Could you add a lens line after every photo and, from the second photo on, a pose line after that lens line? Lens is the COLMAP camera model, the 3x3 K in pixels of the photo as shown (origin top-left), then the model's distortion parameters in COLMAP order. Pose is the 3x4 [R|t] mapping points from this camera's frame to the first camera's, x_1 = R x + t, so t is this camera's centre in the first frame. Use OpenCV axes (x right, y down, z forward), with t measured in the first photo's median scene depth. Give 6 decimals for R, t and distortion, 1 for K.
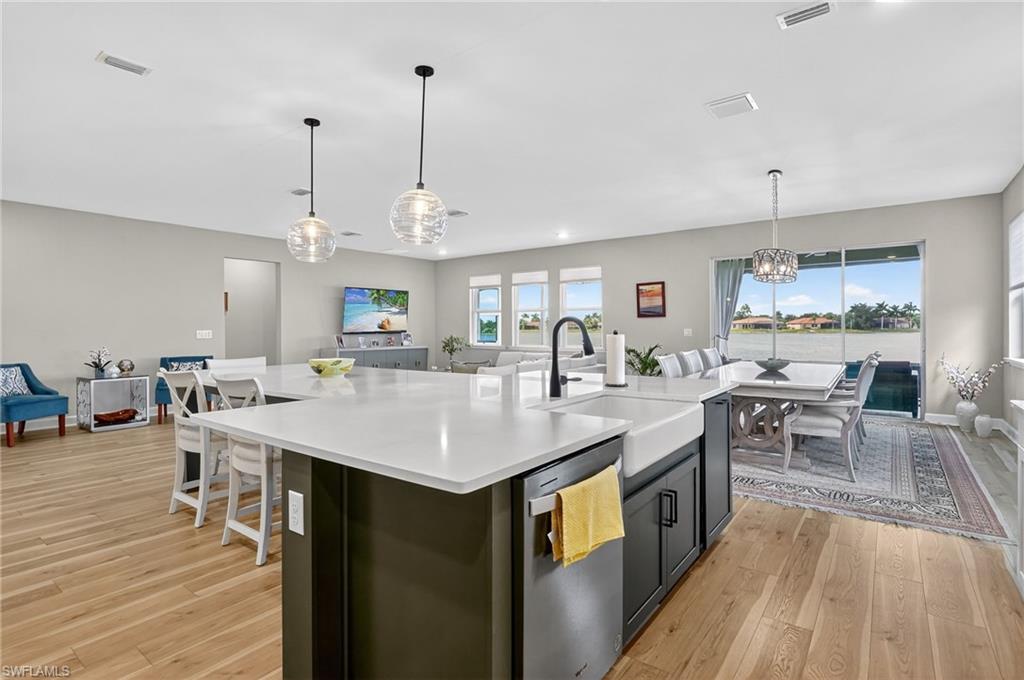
lens RADIAL K [[504.4, 0, 509.3], [0, 504.4, 323.1], [0, 0, 1]] dist [-0.007471, -0.003505]
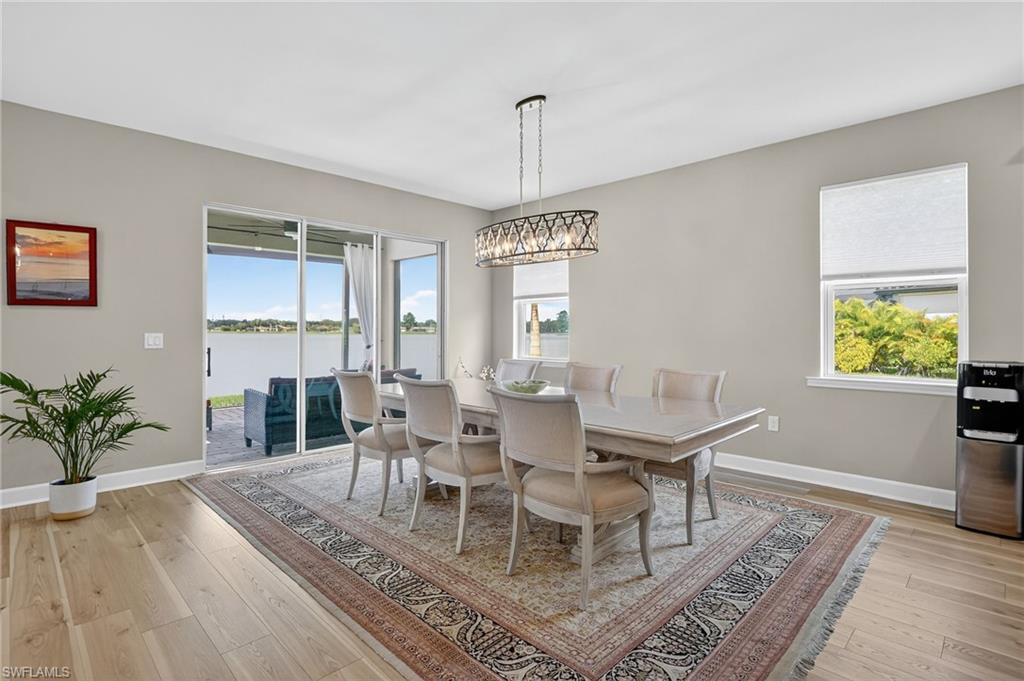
lens RADIAL K [[504.4, 0, 512.0], [0, 504.4, 327.4], [0, 0, 1]] dist [-0.007471, -0.003505]
pose [[0.128887, 0.011416, 0.991594, -0.072077], [-0.011373, 0.999885, -0.010033, 0.005063], [-0.991594, -0.009984, 0.129002, 0.474806]]
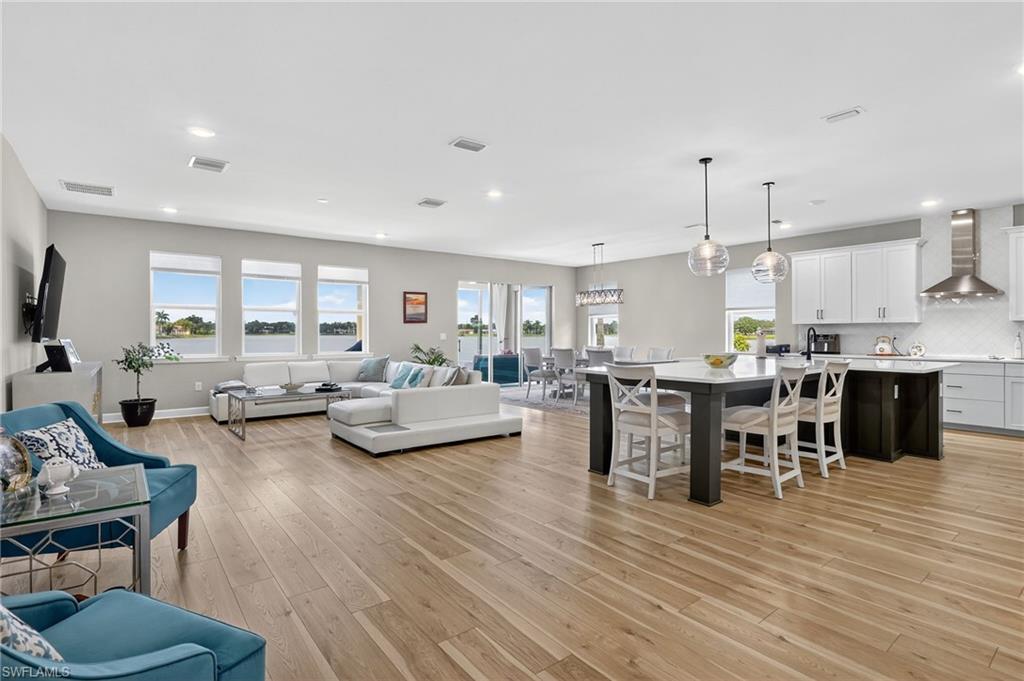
lens RADIAL K [[504.4, 0, 511.1], [0, 504.4, 331.5], [0, 0, 1]] dist [-0.007471, -0.003505]
pose [[0.255867, 0.007211, 0.966685, -0.627603], [-0.010656, 0.999932, -0.004639, 0.008051], [-0.966653, -0.009114, 0.255927, 0.428165]]
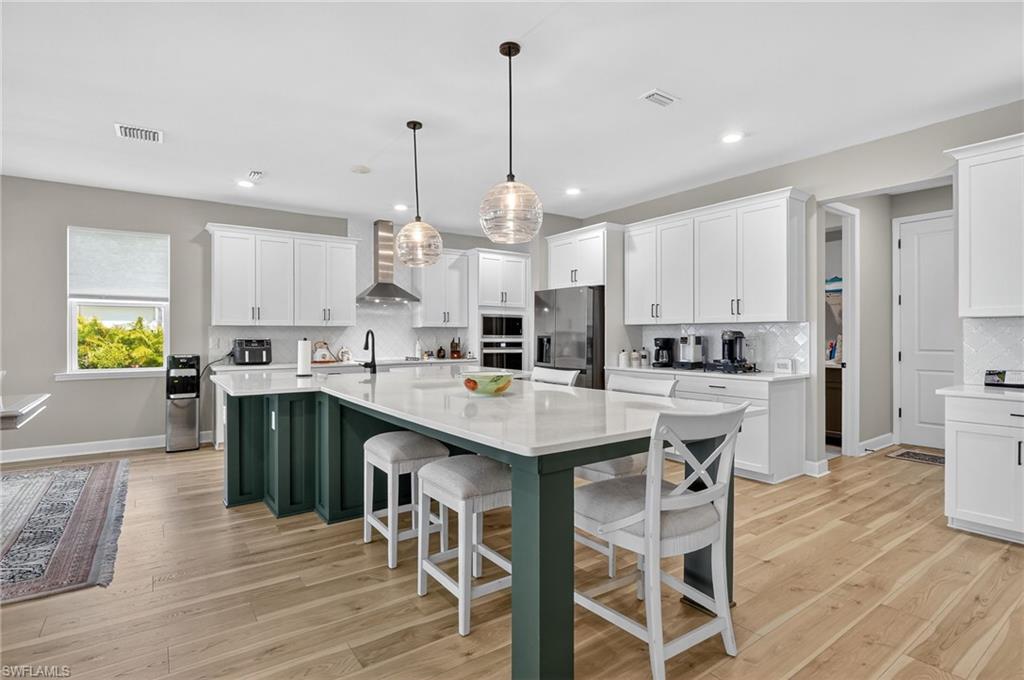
lens RADIAL K [[504.4, 0, 509.0], [0, 504.4, 338.1], [0, 0, 1]] dist [-0.007471, -0.003505]
pose [[-0.953477, 0.005731, 0.301412, -0.226140], [0.003983, 0.999971, -0.006415, 0.006950], [-0.301440, -0.004917, -0.953473, 0.631051]]
